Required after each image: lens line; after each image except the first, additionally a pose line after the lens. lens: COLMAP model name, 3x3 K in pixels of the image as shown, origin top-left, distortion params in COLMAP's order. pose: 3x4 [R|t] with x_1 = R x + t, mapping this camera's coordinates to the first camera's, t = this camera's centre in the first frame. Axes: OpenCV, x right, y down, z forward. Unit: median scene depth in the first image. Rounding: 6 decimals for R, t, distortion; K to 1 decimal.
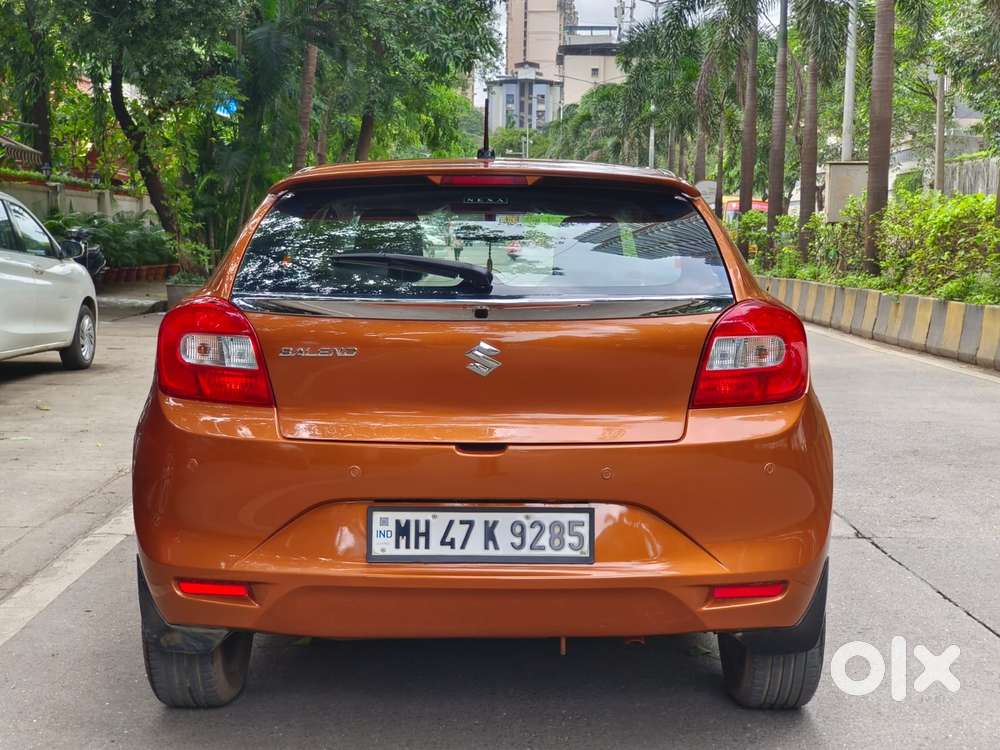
lens RADIAL K [[1472.6, 0, 501.1], [0, 1472.6, 404.8], [0, 0, 1]] dist [0.114593, -0.054723]
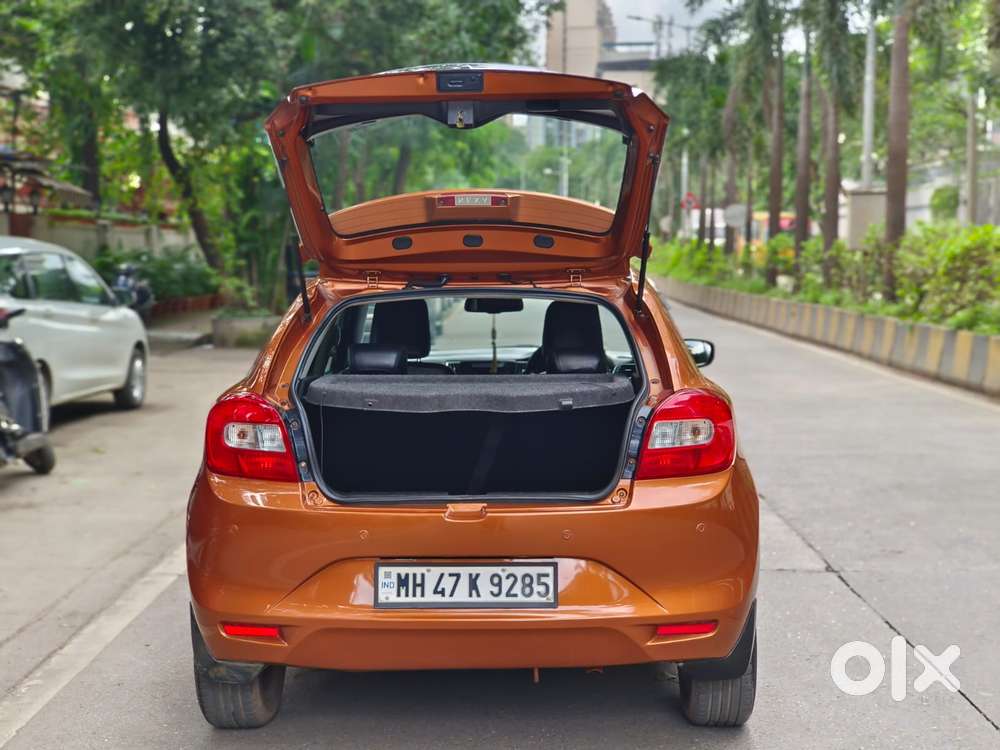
lens RADIAL K [[1517.5, 0, 500.0], [0, 1517.5, 375.0], [0, 0, 1]] dist [0.128825, 0.047221]
pose [[0.999271, -0.014303, -0.035409, 0.041814], [0.013429, 0.999602, -0.024790, -0.037330], [0.035749, 0.024296, 0.999065, -0.185204]]
